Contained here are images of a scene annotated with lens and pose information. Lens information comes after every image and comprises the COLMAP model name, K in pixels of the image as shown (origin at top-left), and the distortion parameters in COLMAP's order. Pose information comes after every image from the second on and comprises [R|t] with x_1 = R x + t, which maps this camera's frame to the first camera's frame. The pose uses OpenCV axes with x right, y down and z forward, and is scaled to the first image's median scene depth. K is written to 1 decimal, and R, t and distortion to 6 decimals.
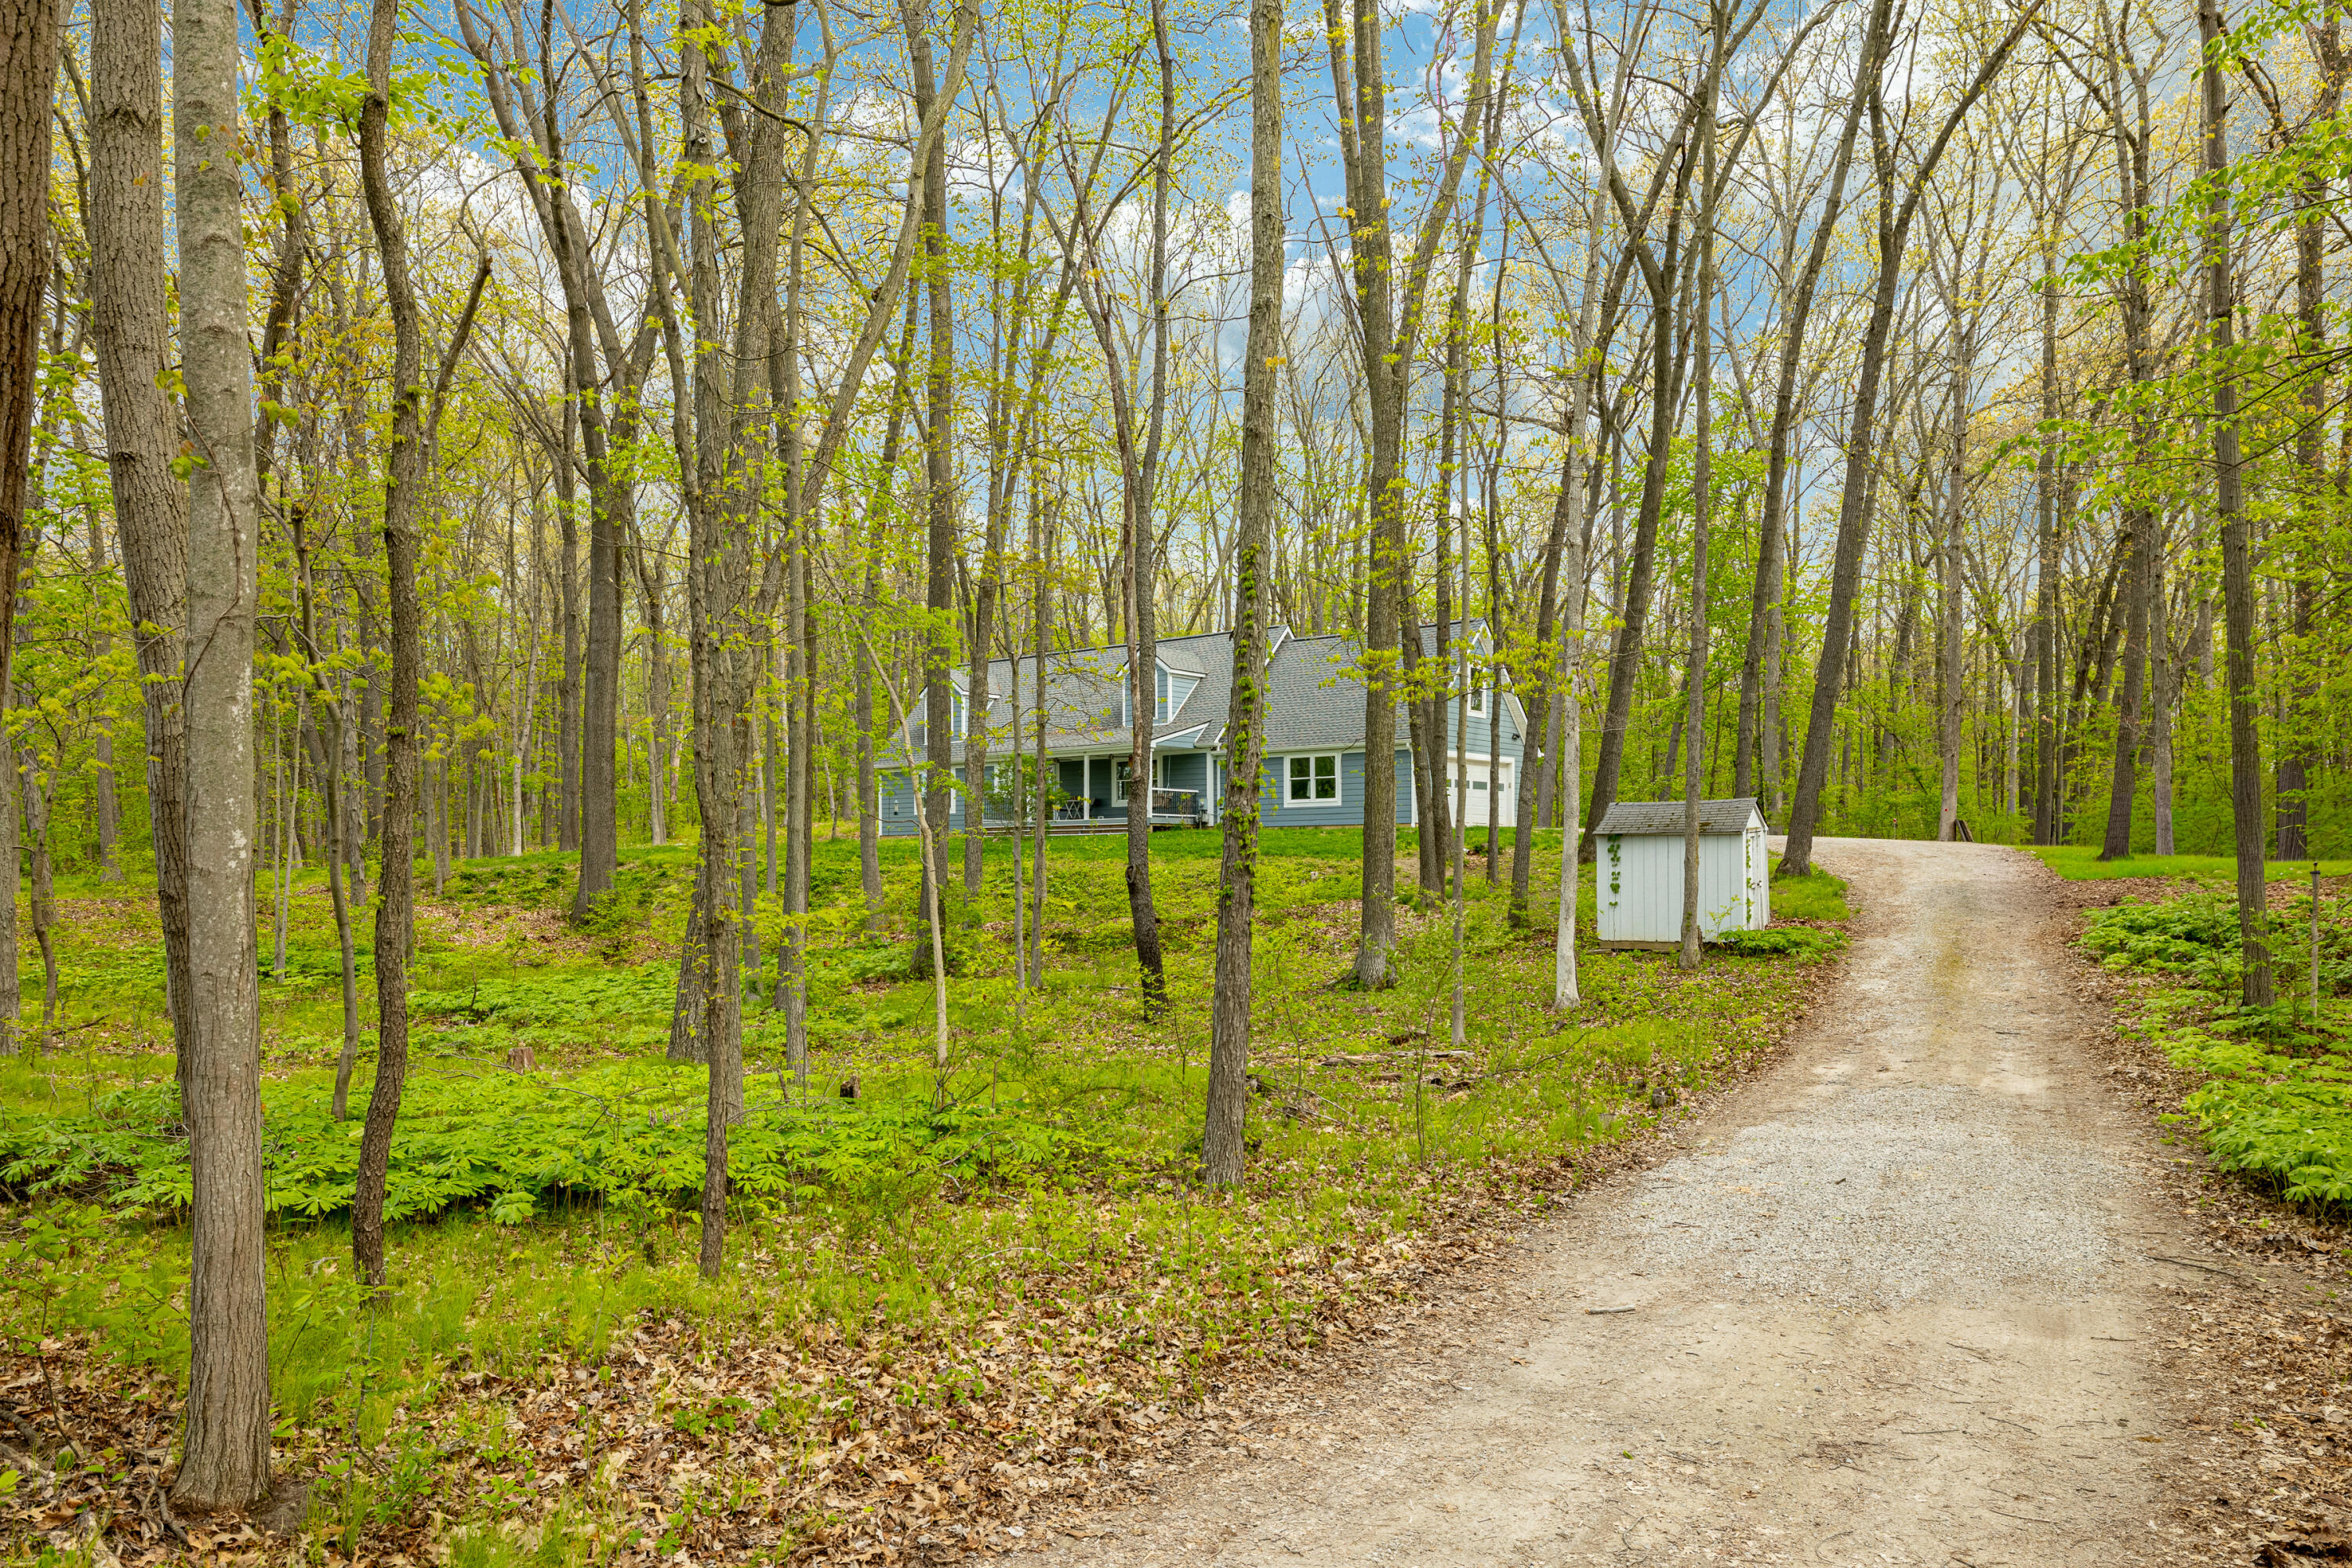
lens RADIAL K [[1741.4, 0, 1176.0], [0, 1741.4, 784.0], [0, 0, 1]] dist [0.004310, 0.000484]
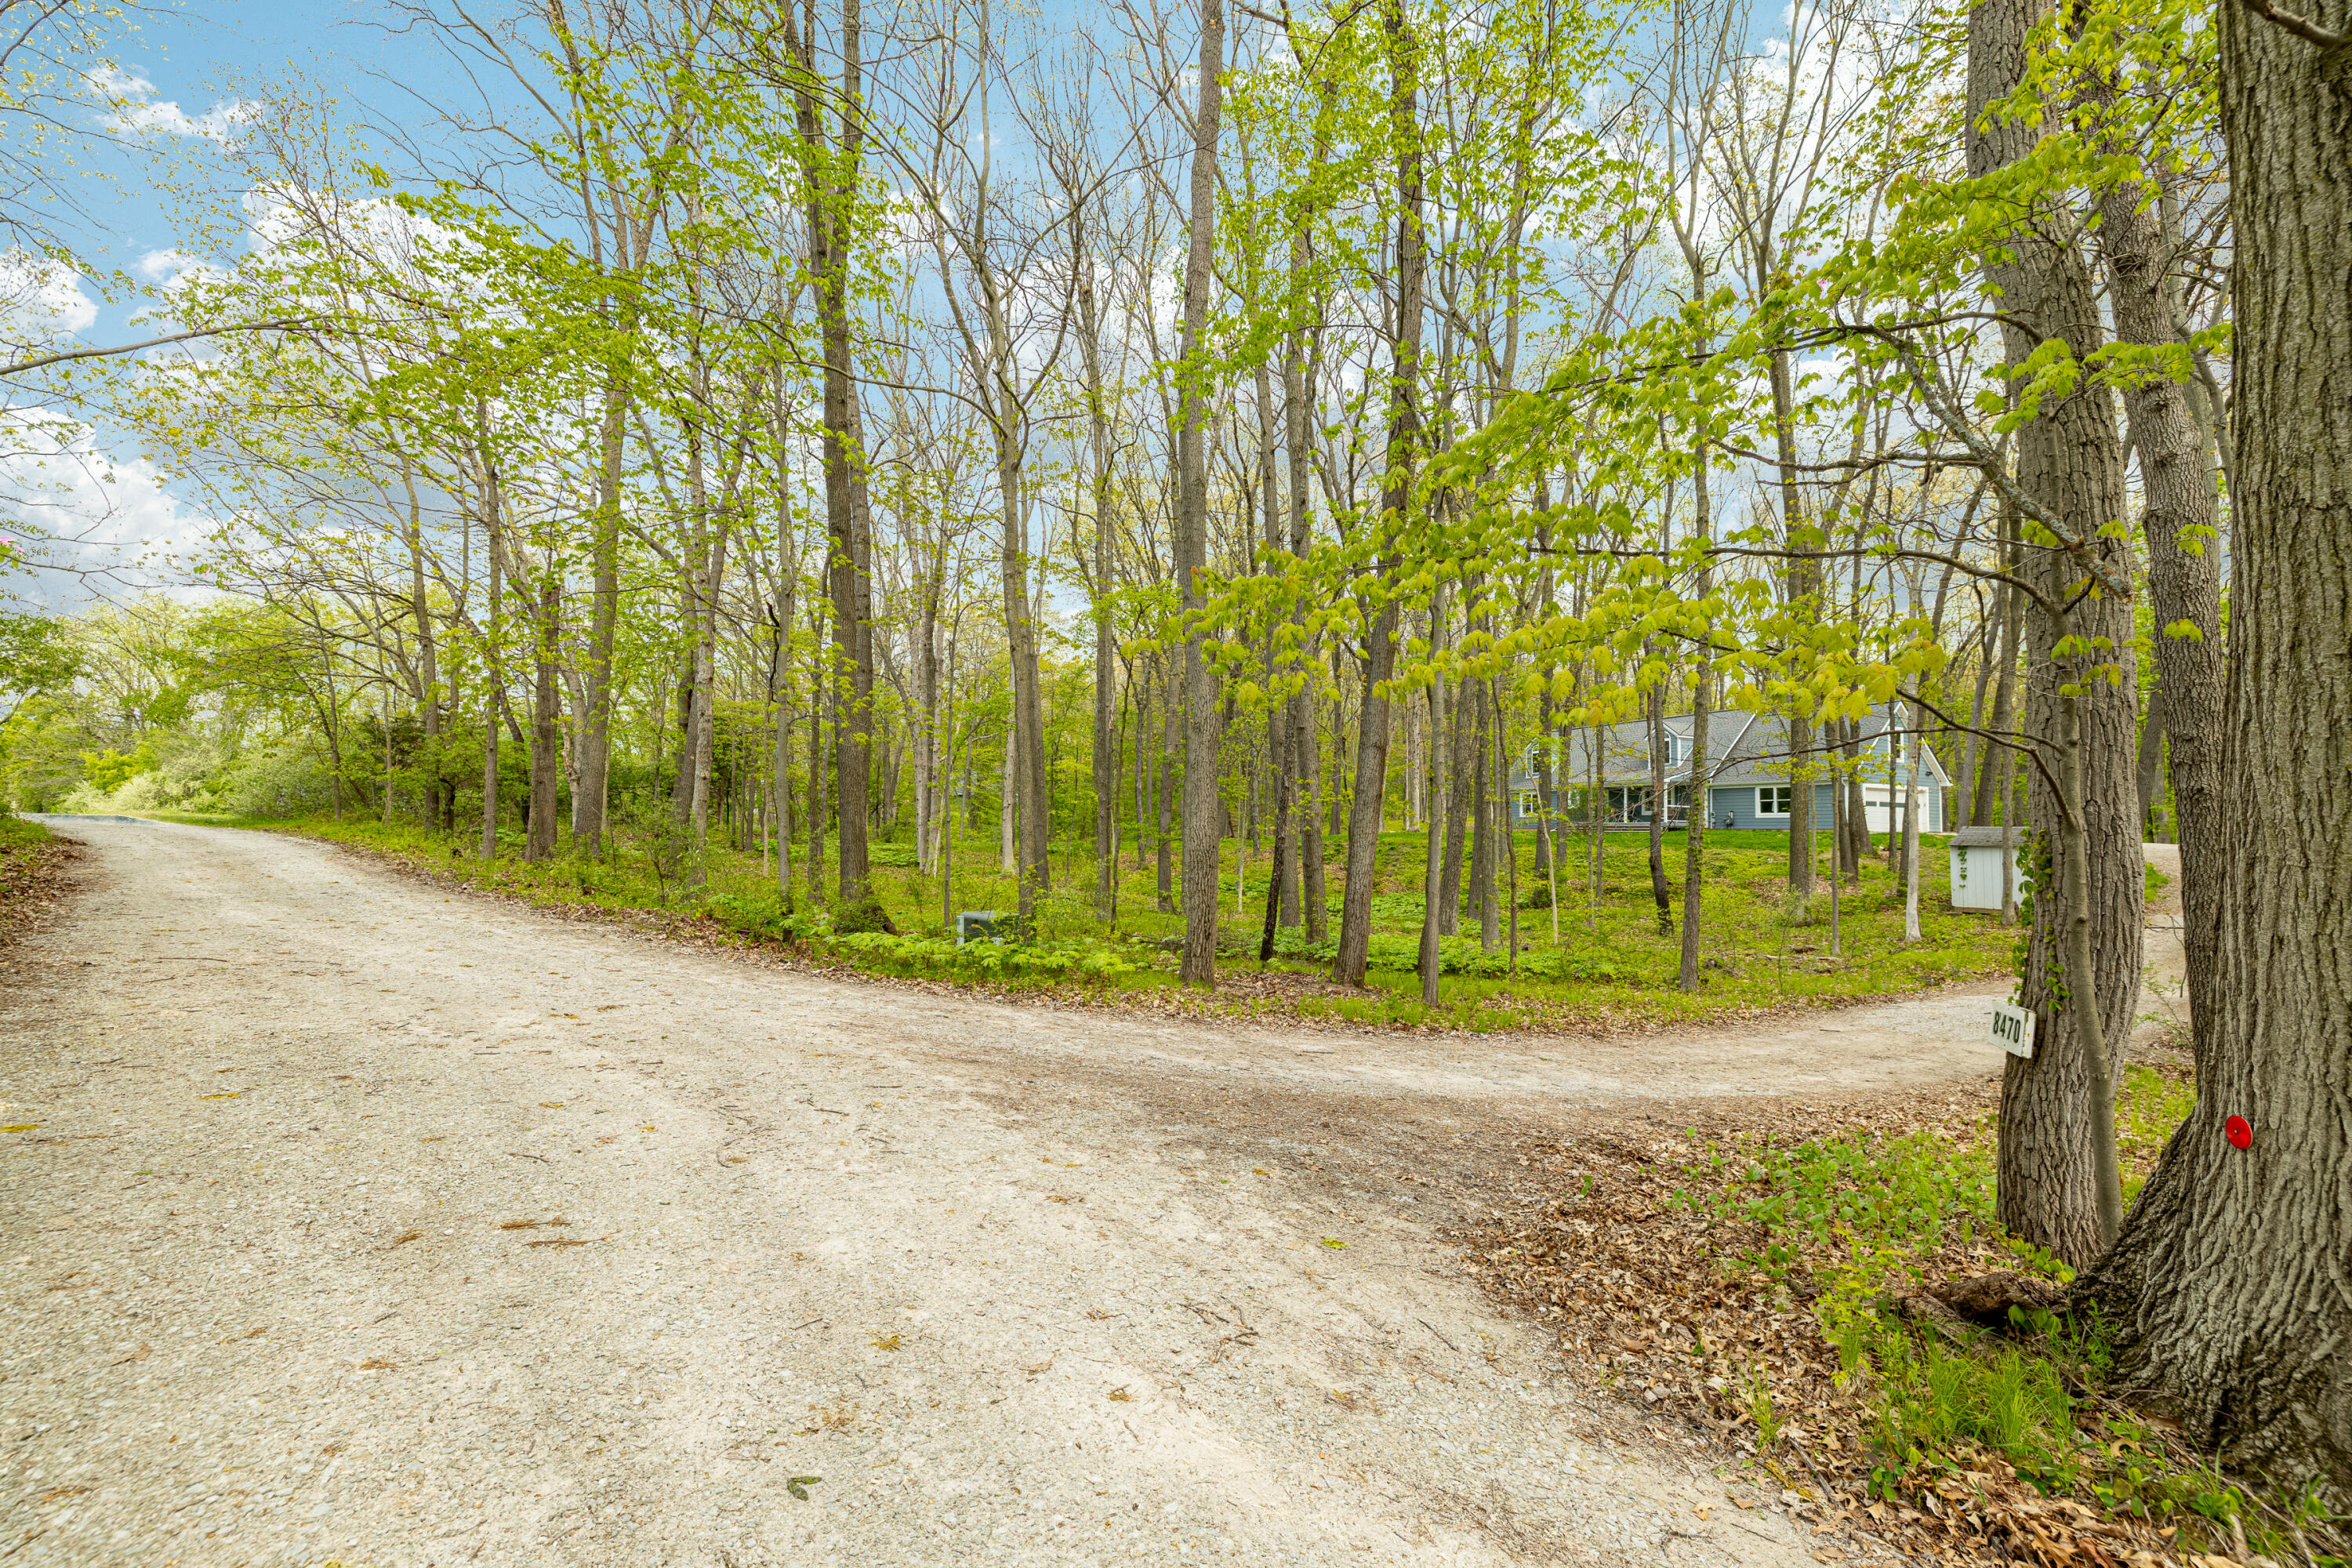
lens RADIAL K [[998.8, 0, 1174.4], [0, 998.8, 787.8], [0, 0, 1]] dist [-0.000919, -0.000511]
pose [[0.889588, 0.000911, -0.456763, 0.007858], [-0.003069, 0.999987, -0.003984, -0.019346], [0.456754, 0.004946, 0.889579, -0.207017]]
